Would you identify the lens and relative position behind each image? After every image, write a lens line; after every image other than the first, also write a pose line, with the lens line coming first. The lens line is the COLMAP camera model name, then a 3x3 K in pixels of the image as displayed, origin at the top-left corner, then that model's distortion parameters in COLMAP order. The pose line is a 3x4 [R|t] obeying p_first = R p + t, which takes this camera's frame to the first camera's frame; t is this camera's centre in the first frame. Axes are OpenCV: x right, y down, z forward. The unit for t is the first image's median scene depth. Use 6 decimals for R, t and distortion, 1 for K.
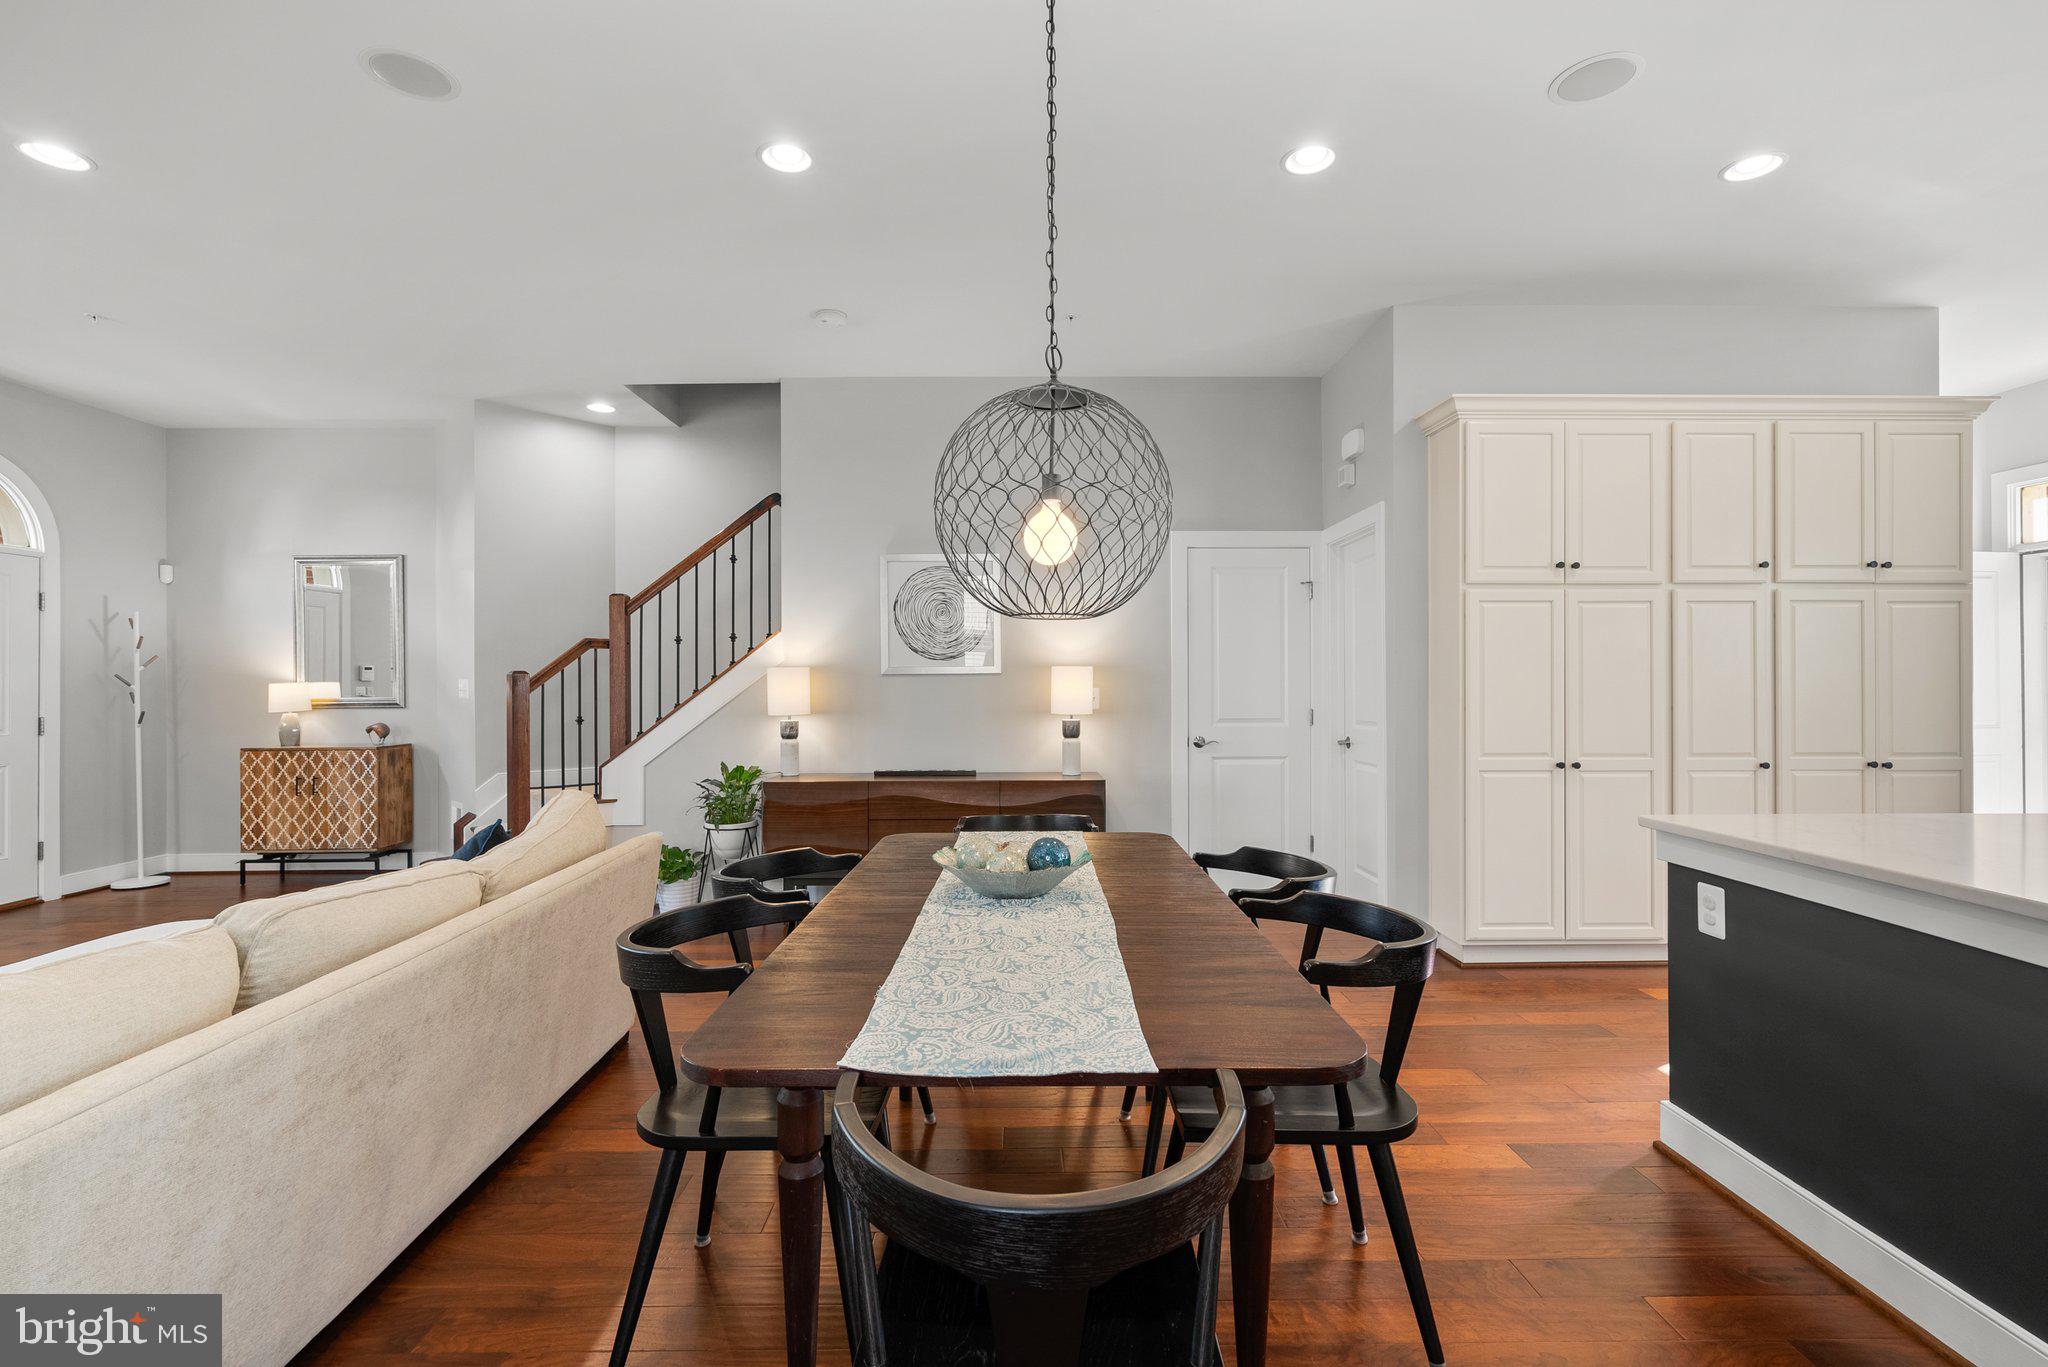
lens RADIAL K [[927.8, 0, 1027.2], [0, 927.8, 680.7], [0, 0, 1]] dist [-0.001808, -0.000592]
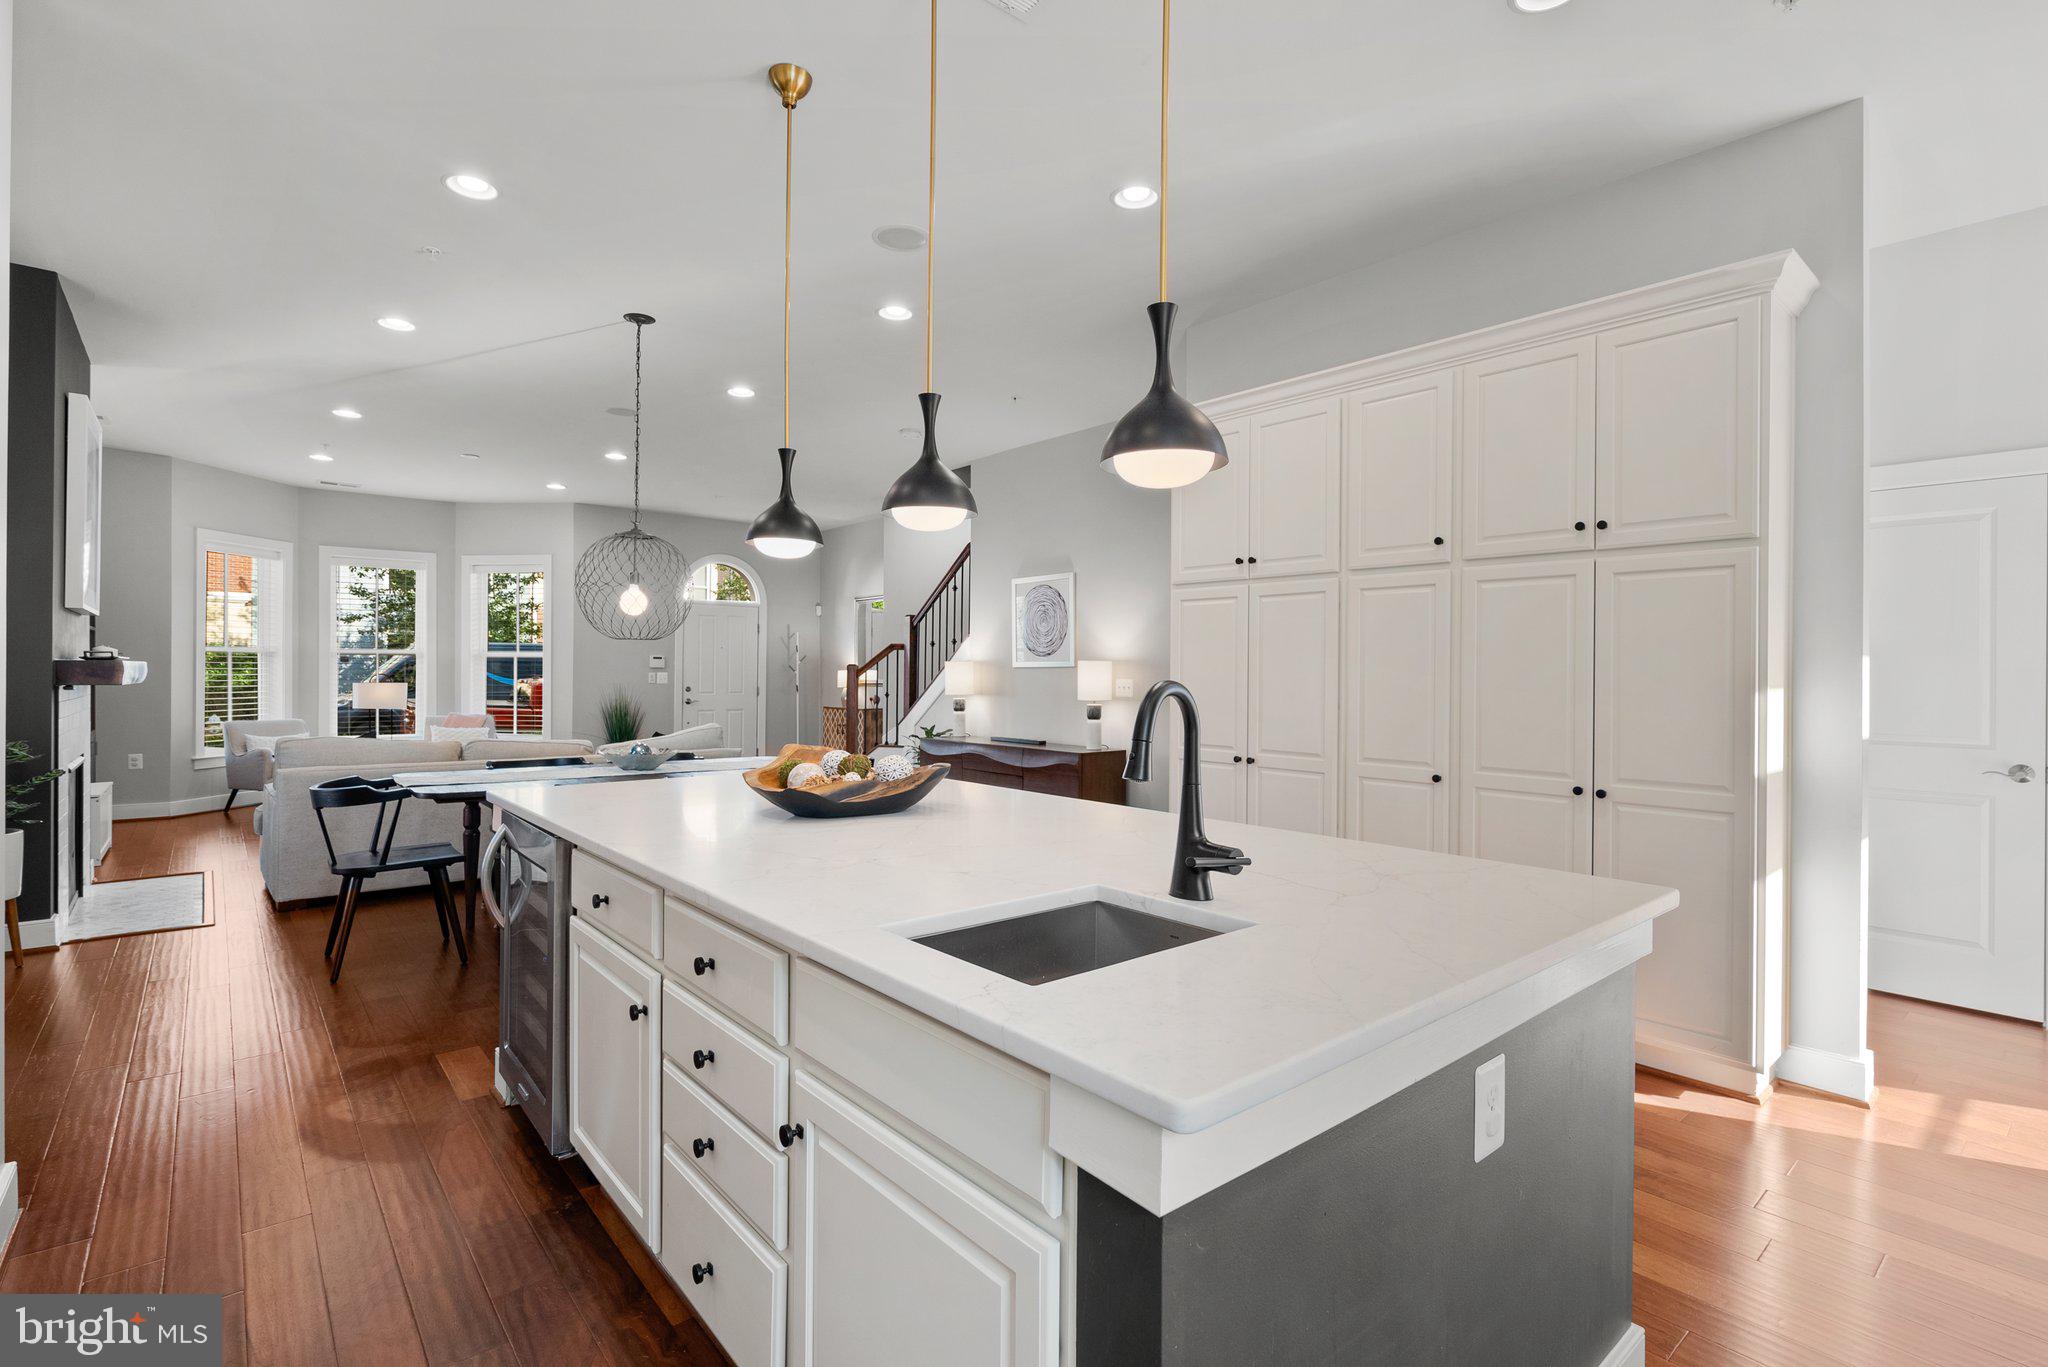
lens RADIAL K [[950.8, 0, 1020.6], [0, 950.8, 668.4], [0, 0, 1]] dist [-0.001043, -0.000366]
pose [[0.641130, 0.005111, -0.767416, 0.825917], [-0.010228, 0.999946, -0.001886, -0.002118], [0.767364, 0.009058, 0.641147, 0.102181]]
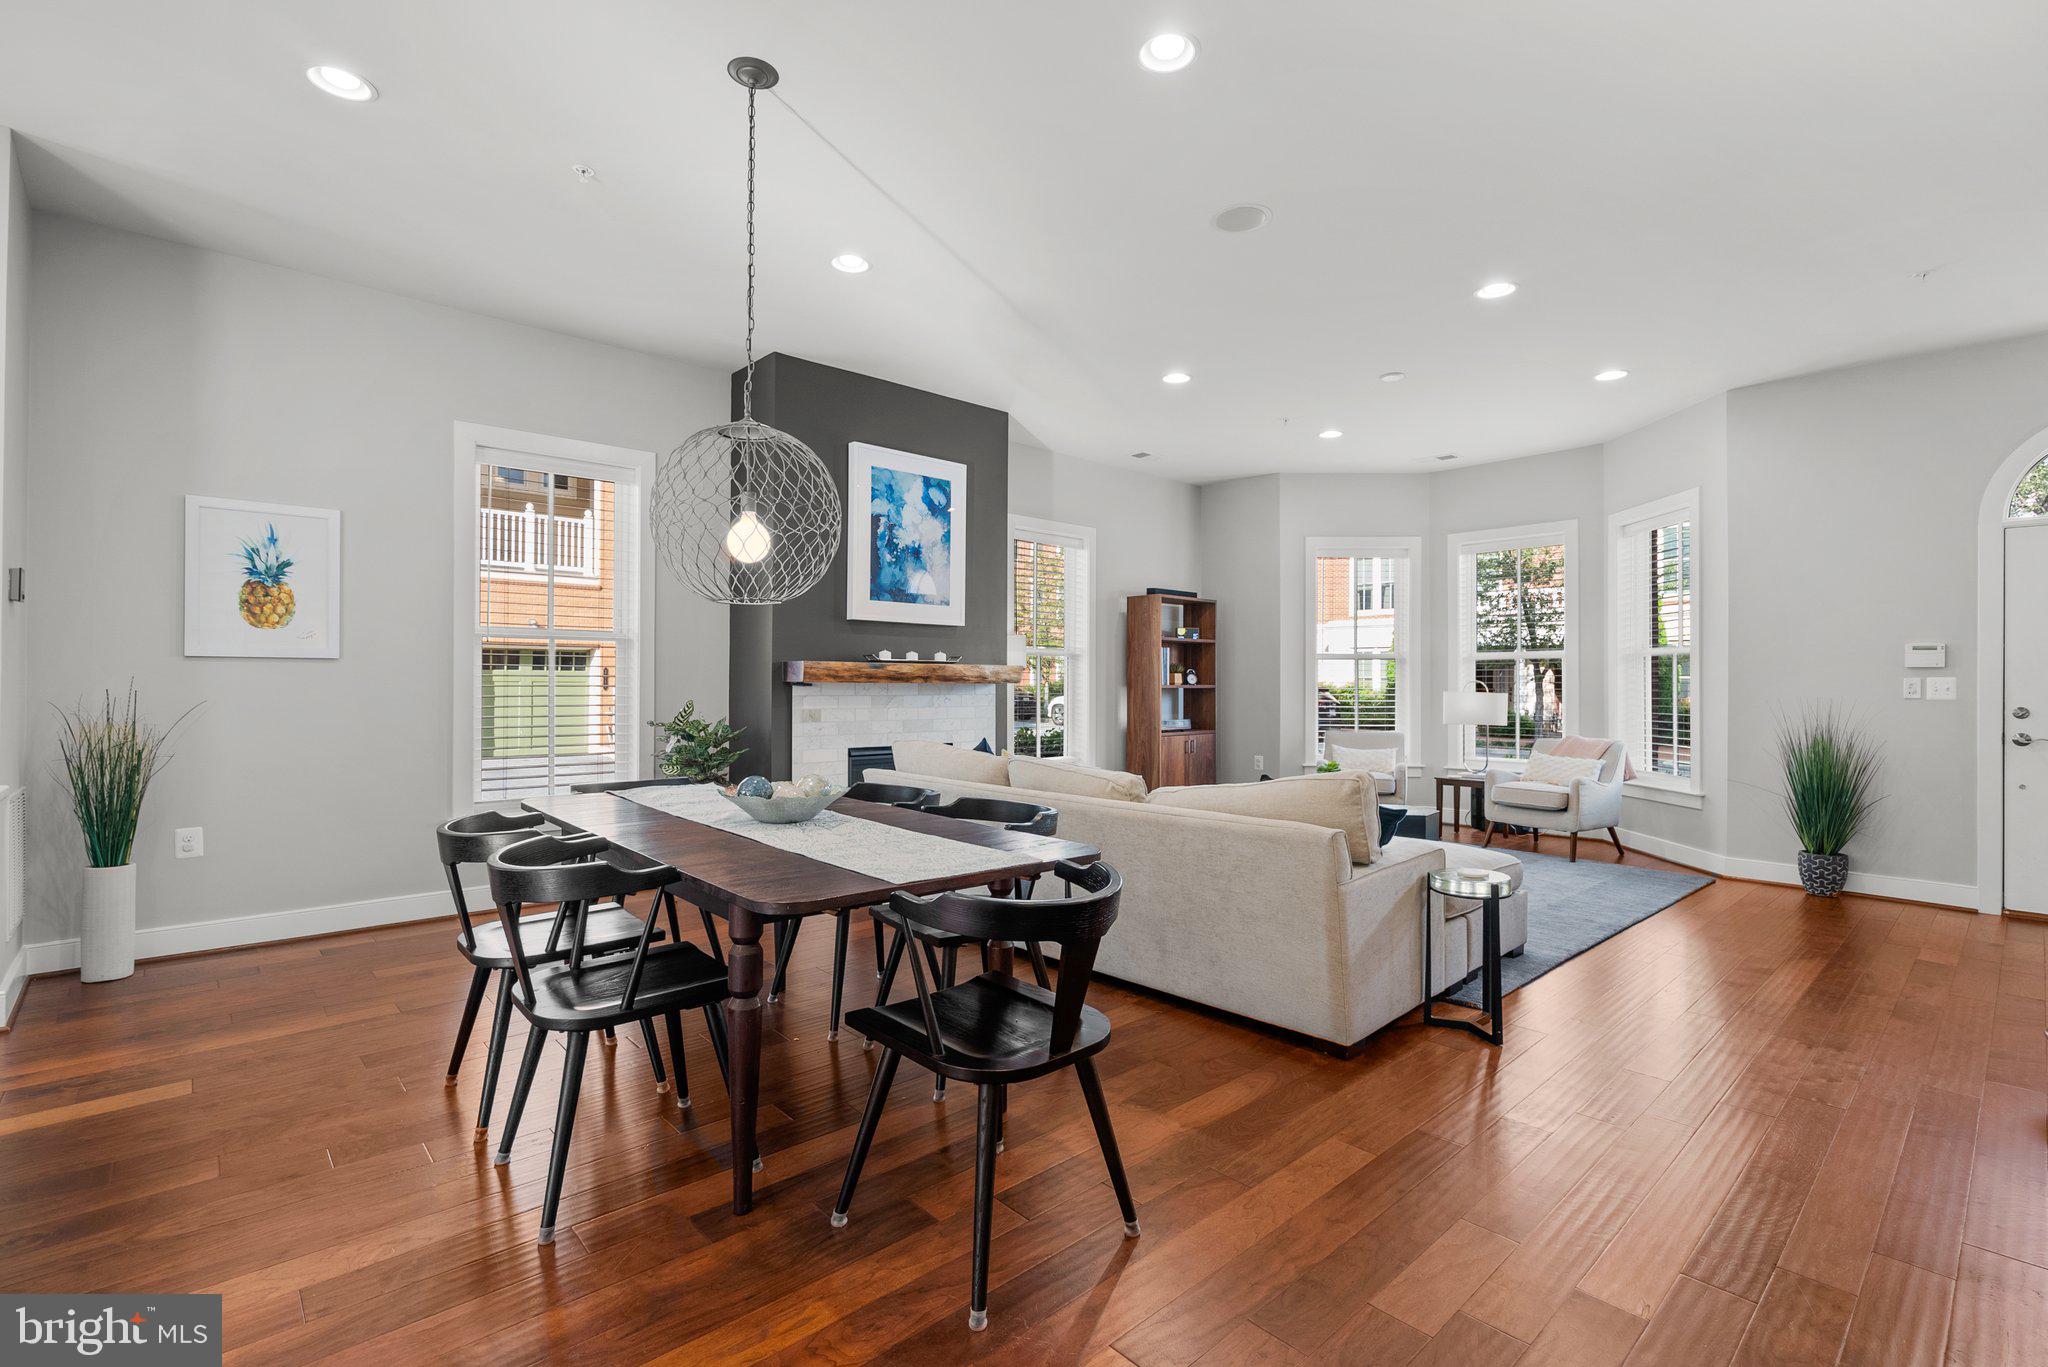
lens RADIAL K [[926.2, 0, 1023.5], [0, 926.2, 677.0], [0, 0, 1]] dist [-0.001899, -0.000060]
pose [[-0.750099, -0.003508, -0.661316, 0.212771], [-0.003164, 0.999994, -0.001716, 0.013076], [0.661318, 0.000805, -0.750105, 0.810981]]
